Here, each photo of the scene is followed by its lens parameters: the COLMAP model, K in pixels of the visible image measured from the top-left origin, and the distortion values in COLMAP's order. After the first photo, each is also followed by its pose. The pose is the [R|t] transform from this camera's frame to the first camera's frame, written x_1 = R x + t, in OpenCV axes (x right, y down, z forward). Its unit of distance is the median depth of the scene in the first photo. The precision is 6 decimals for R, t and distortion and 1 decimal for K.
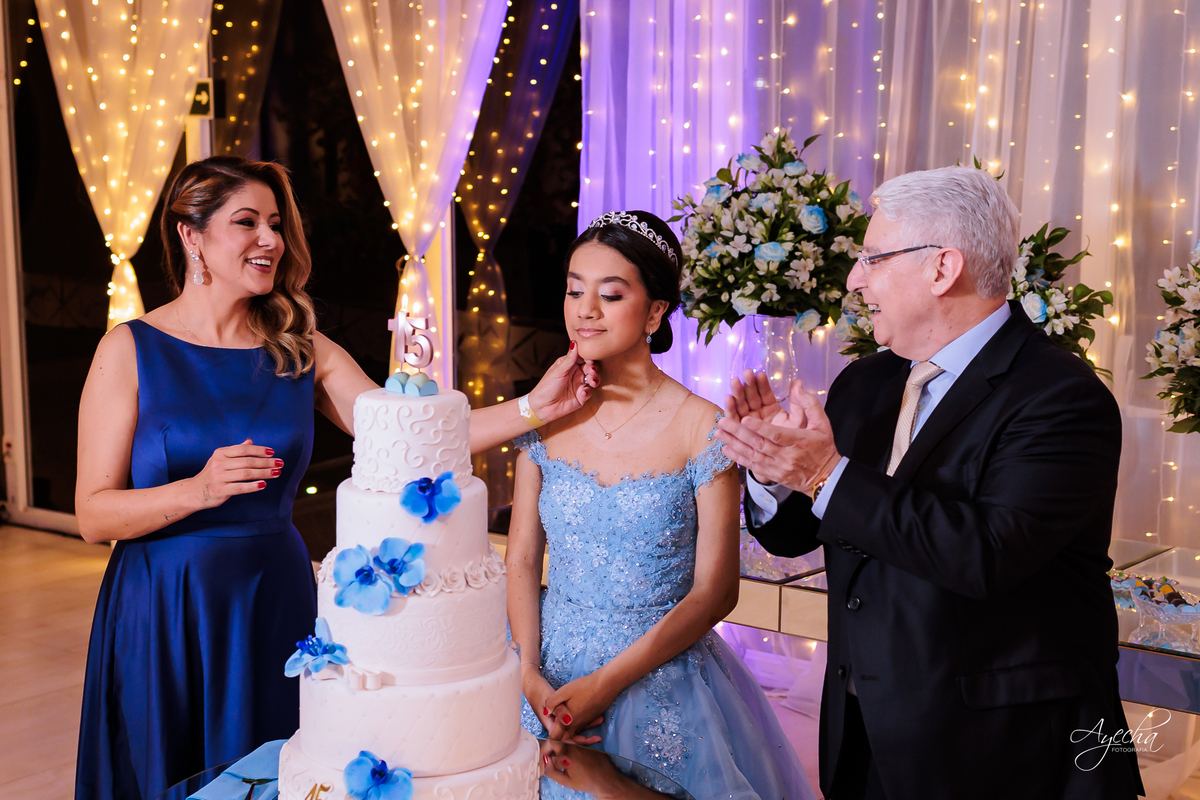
lens RADIAL K [[1909.1, 0, 593.2], [0, 1909.1, 398.0], [0, 0, 1]] dist [0.092480, -0.060270]
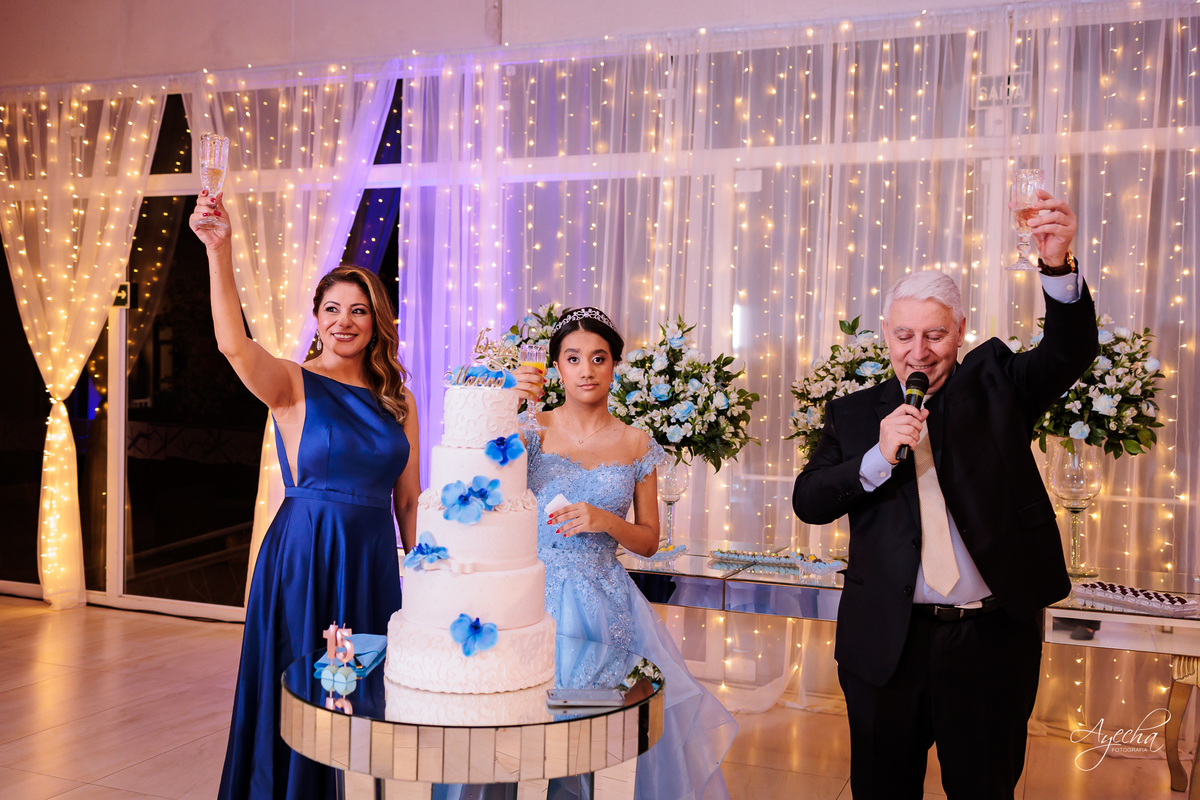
lens RADIAL K [[1184.6, 0, 606.7], [0, 1184.6, 403.0], [0, 0, 1]] dist [-0.005686, 0.003039]
pose [[0.962006, 0.011770, 0.272776, -0.132726], [0.019807, 0.993429, -0.112719, 0.061636], [-0.272310, 0.113840, 0.955452, 0.020471]]
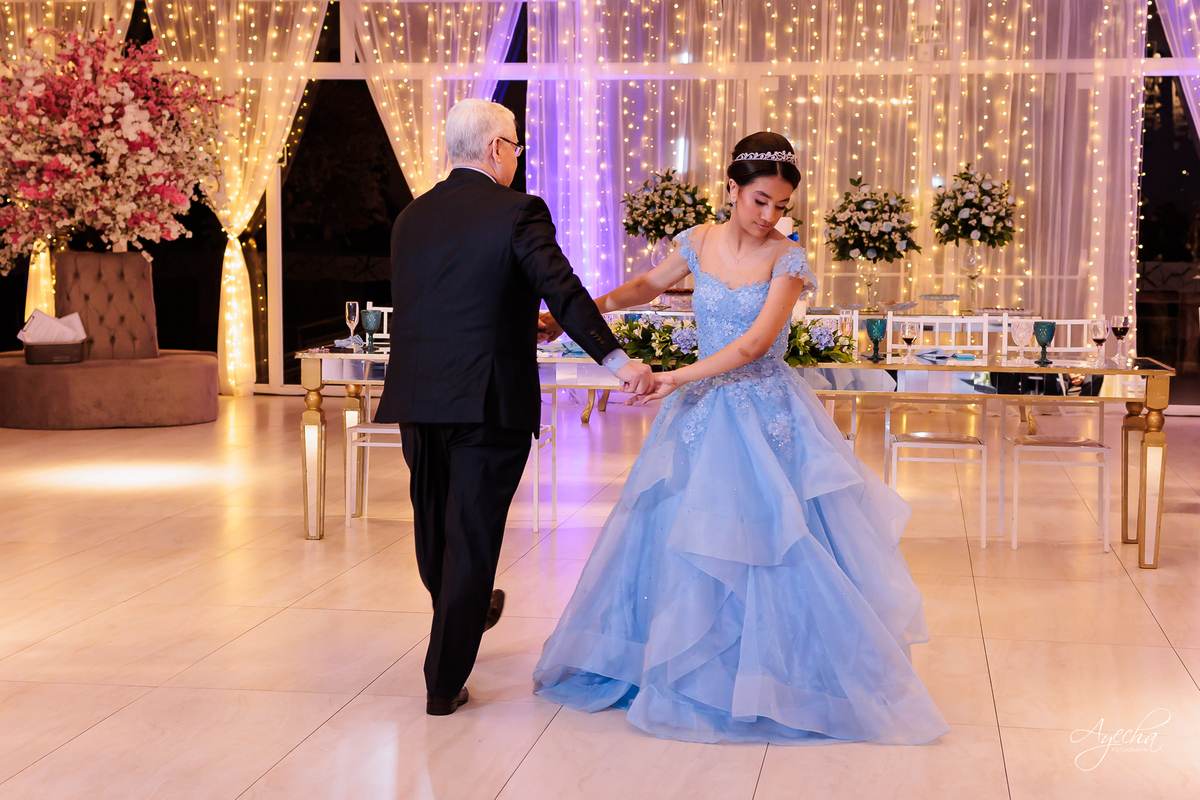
lens RADIAL K [[1985.4, 0, 599.6], [0, 1985.4, 404.6], [0, 0, 1]] dist [0.102022, -0.170330]
pose [[0.881045, -0.044980, 0.470889, -1.324249], [0.065251, 0.997509, -0.026804, 0.262965], [-0.468510, 0.054341, 0.881785, -1.412887]]
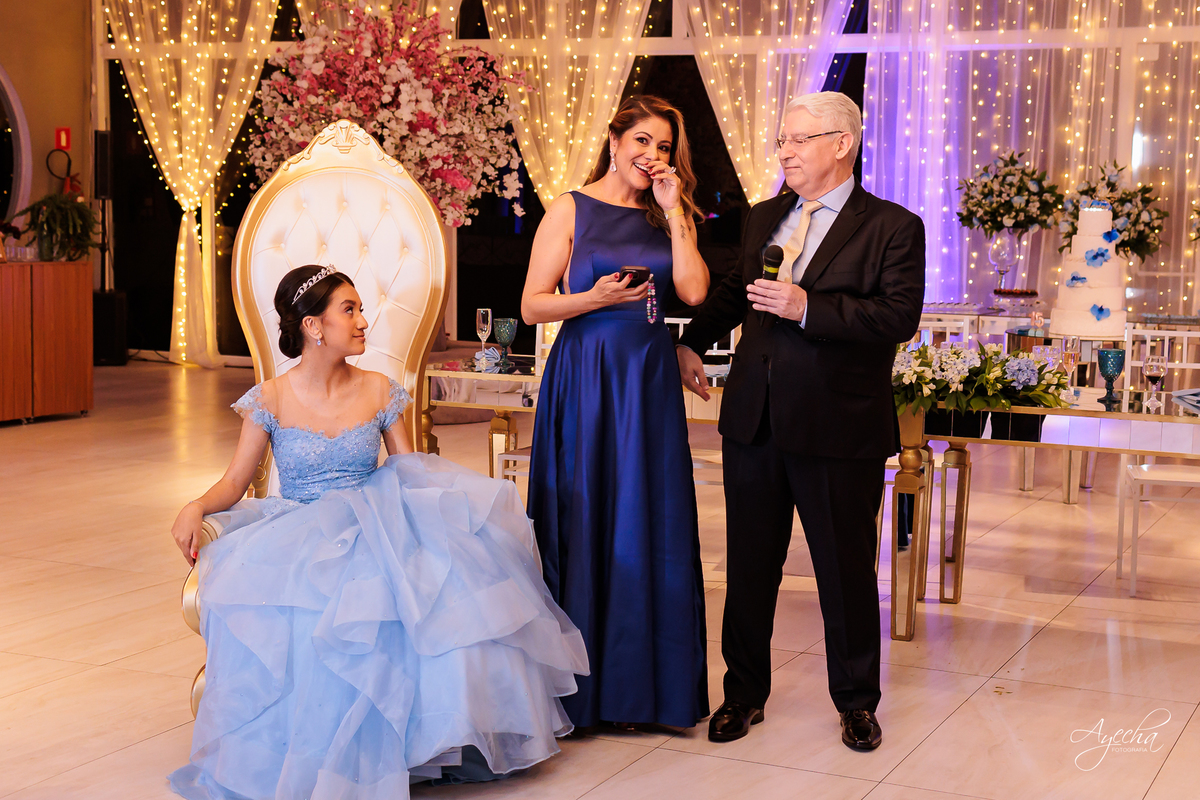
lens RADIAL K [[1901.9, 0, 598.3], [0, 1901.9, 403.0], [0, 0, 1]] dist [0.159744, -0.377192]
pose [[0.975394, -0.014318, 0.220005, -0.926282], [0.020217, 0.999493, -0.024584, 0.220277], [-0.219541, 0.028427, 0.975189, -1.189025]]
